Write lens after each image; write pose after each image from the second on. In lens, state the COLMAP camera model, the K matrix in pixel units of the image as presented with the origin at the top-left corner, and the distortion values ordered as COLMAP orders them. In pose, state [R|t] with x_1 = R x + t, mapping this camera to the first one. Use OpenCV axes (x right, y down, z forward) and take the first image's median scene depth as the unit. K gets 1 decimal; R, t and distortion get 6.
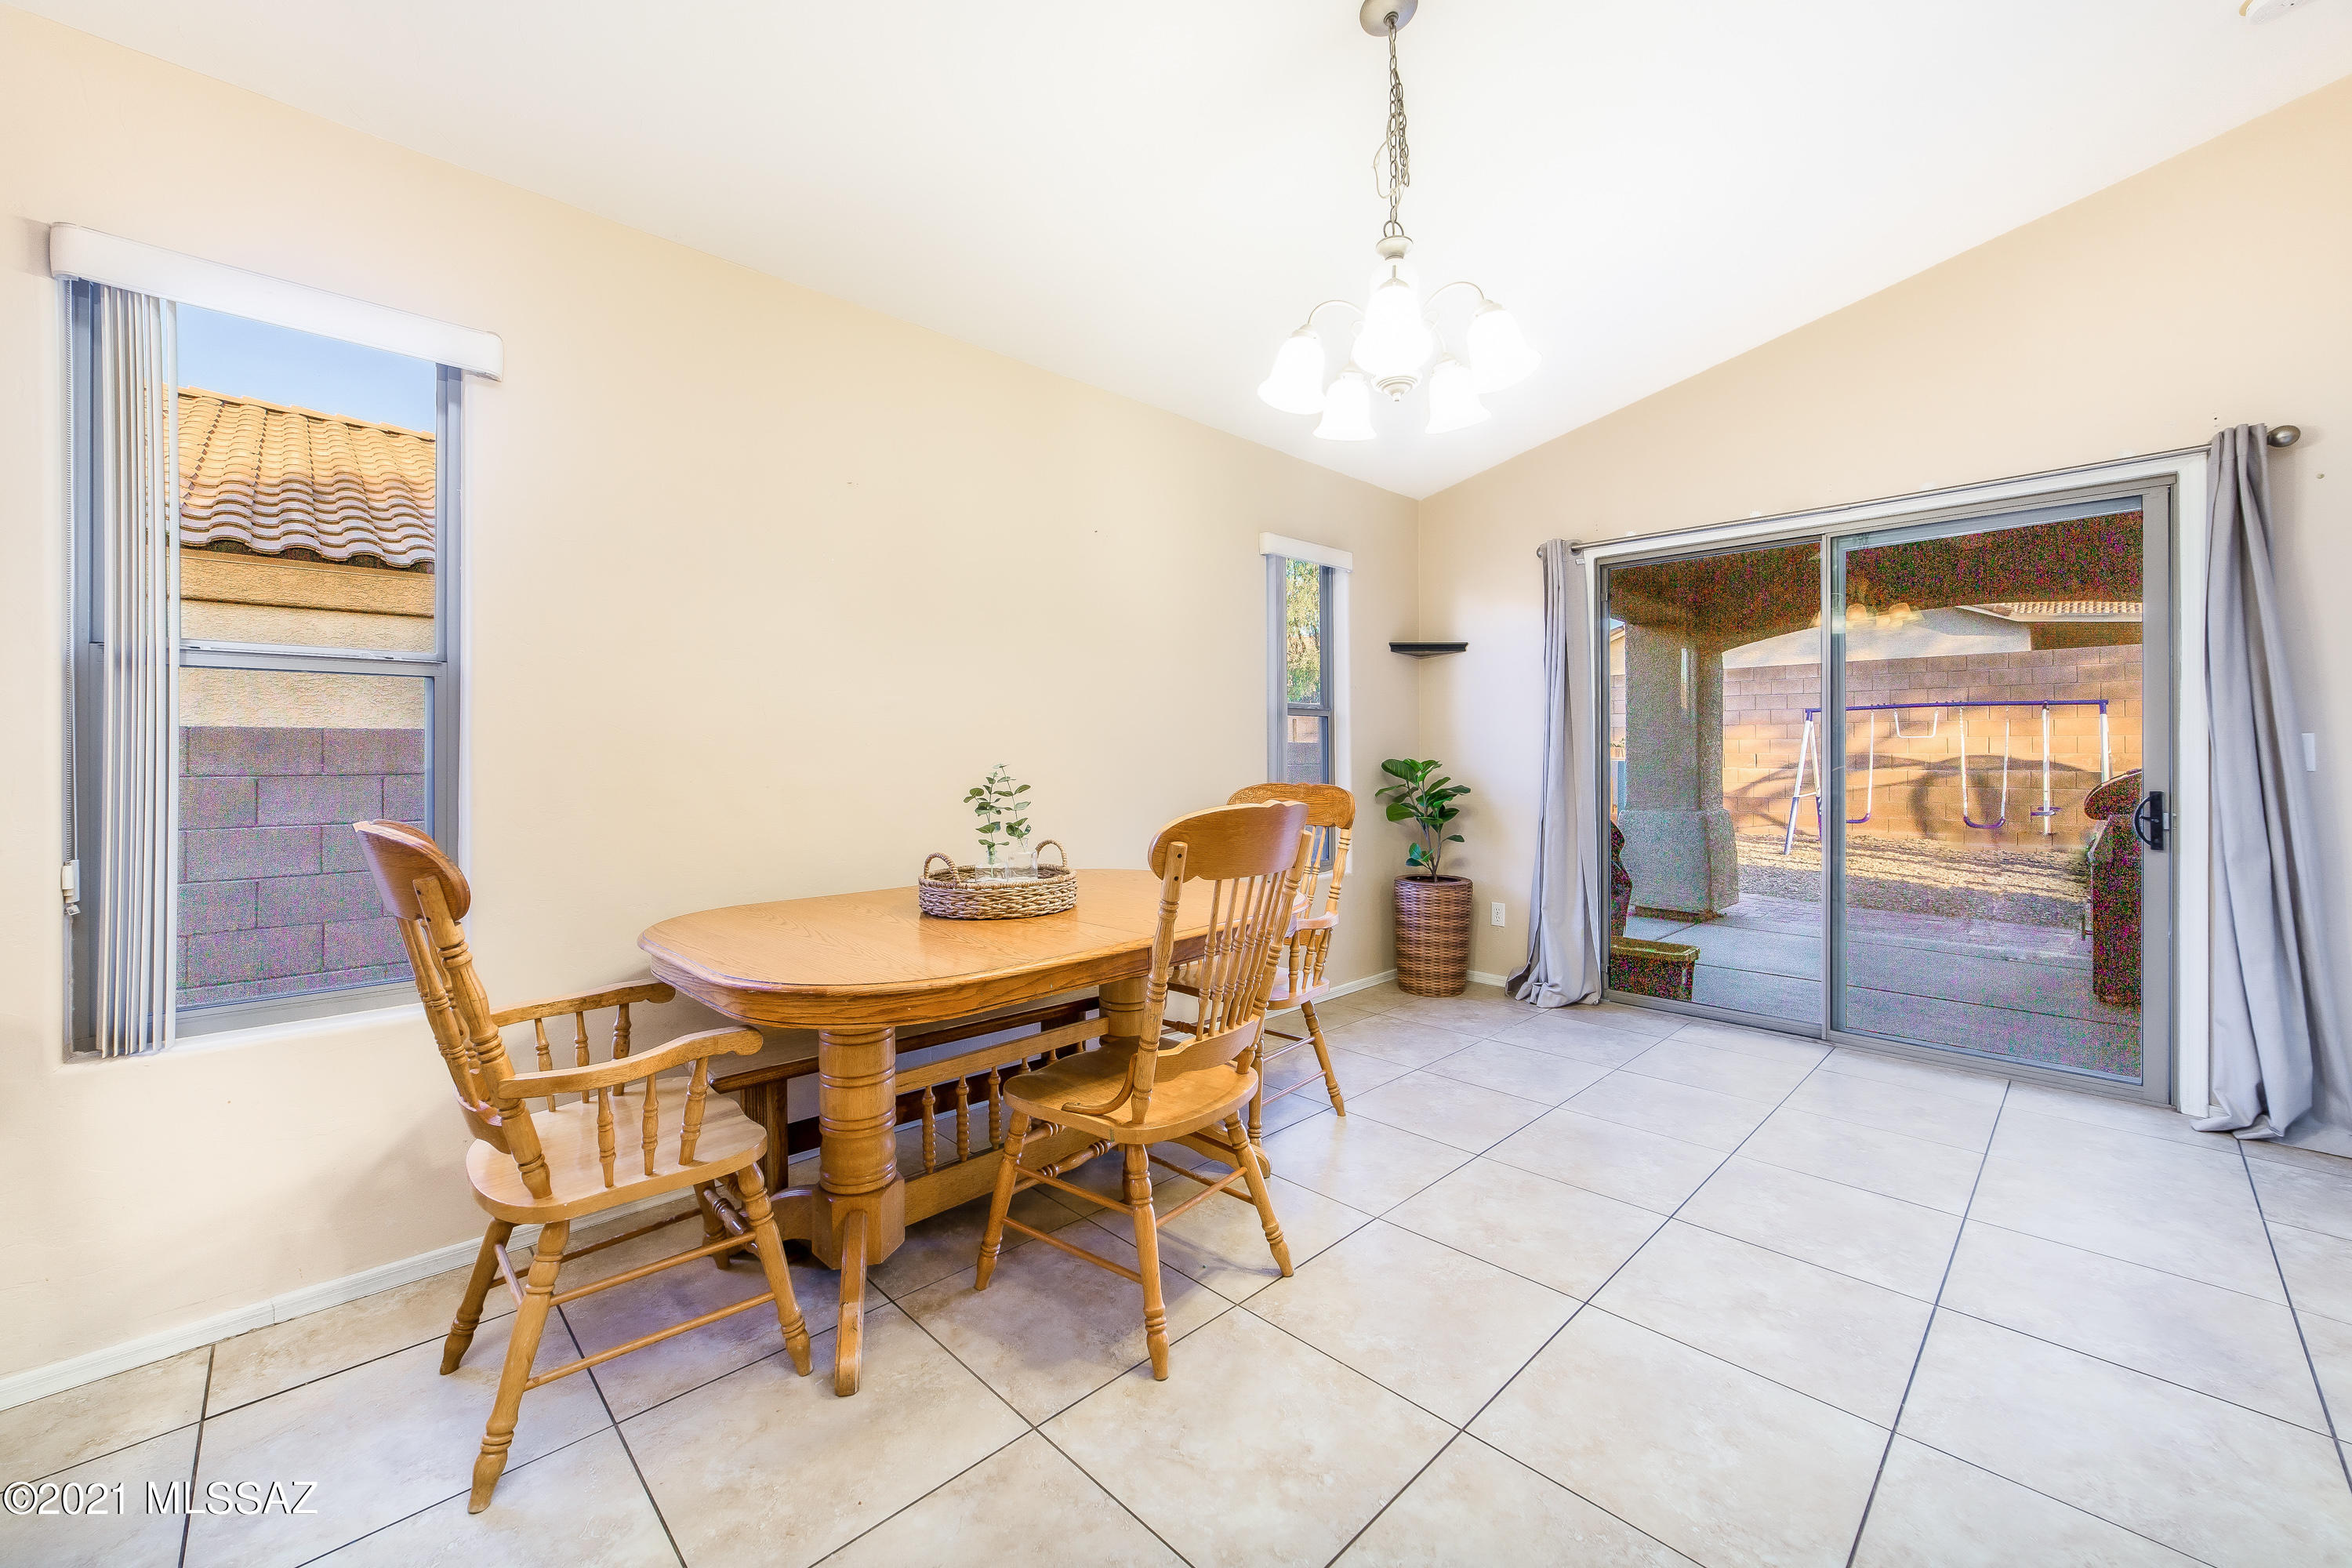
lens RADIAL K [[936.0, 0, 1169.1], [0, 936.0, 752.0], [0, 0, 1]] dist [-0.021531, 0.007908]
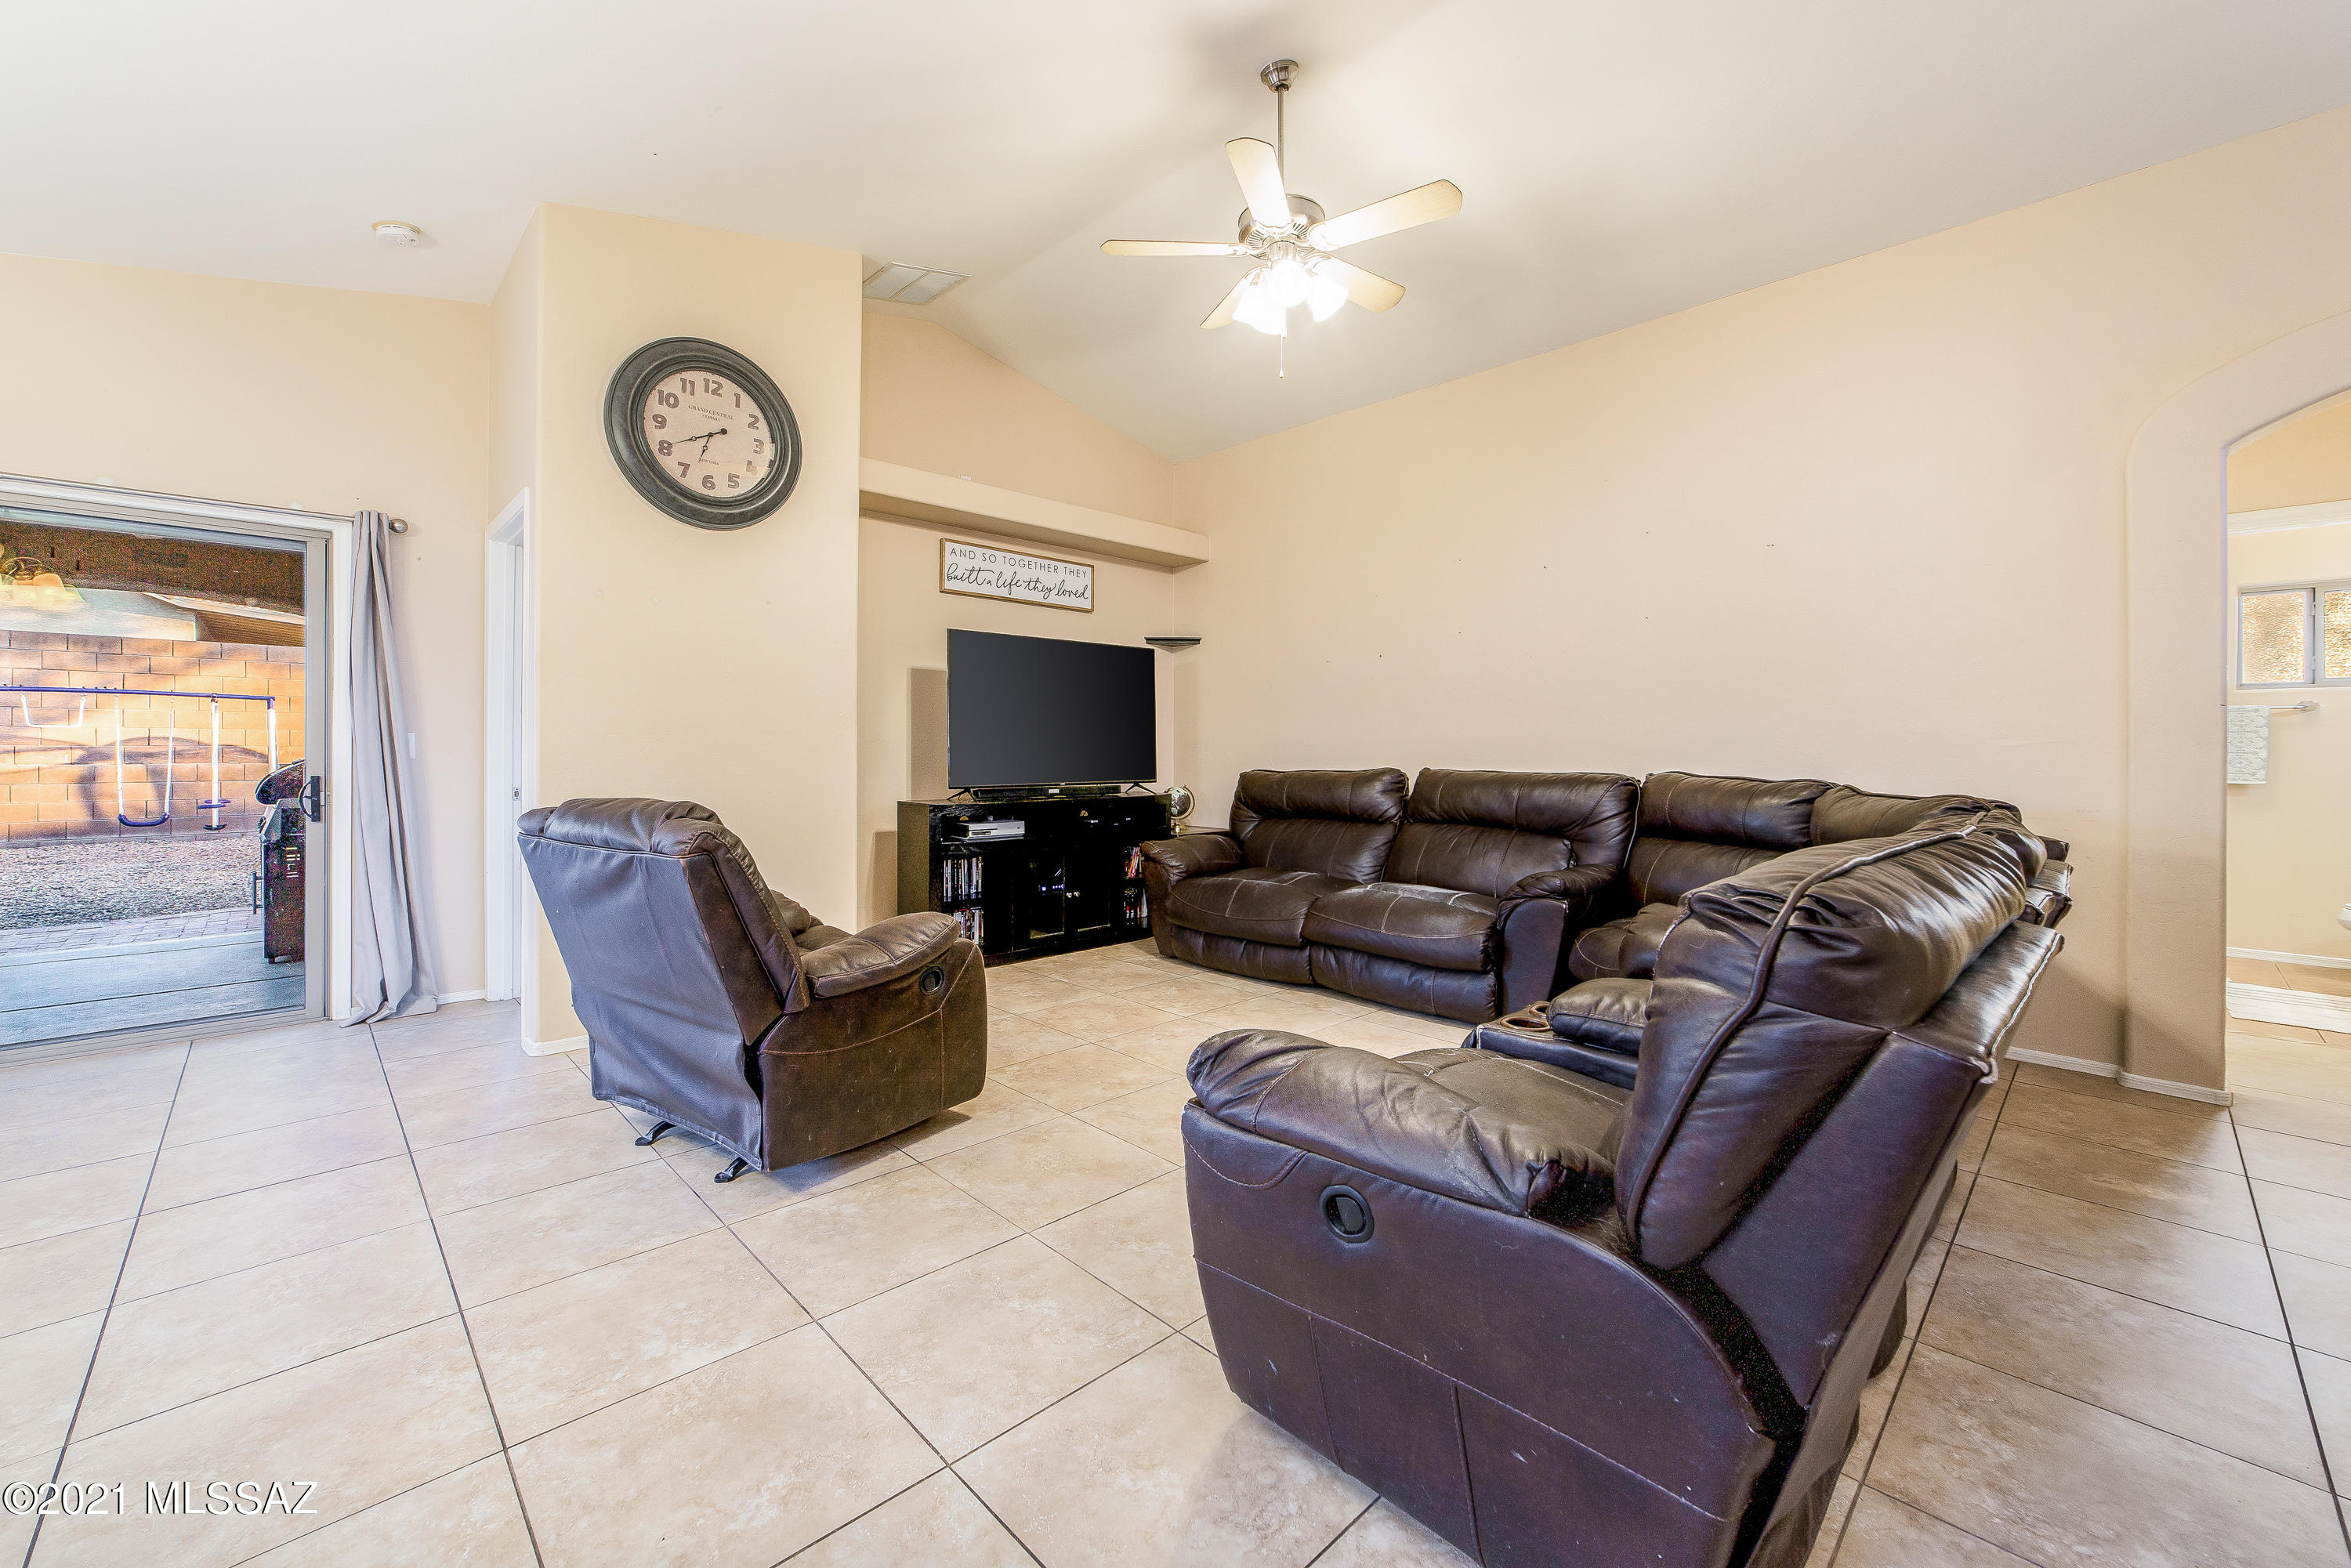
lens RADIAL K [[935.5, 0, 1168.6], [0, 935.5, 752.0], [0, 0, 1]] dist [-0.021531, 0.007908]
pose [[0.006898, -0.001310, 0.999975, -0.201222], [-0.005981, 0.999981, 0.001351, 0.001154], [-0.999958, -0.005990, 0.006890, -0.189902]]
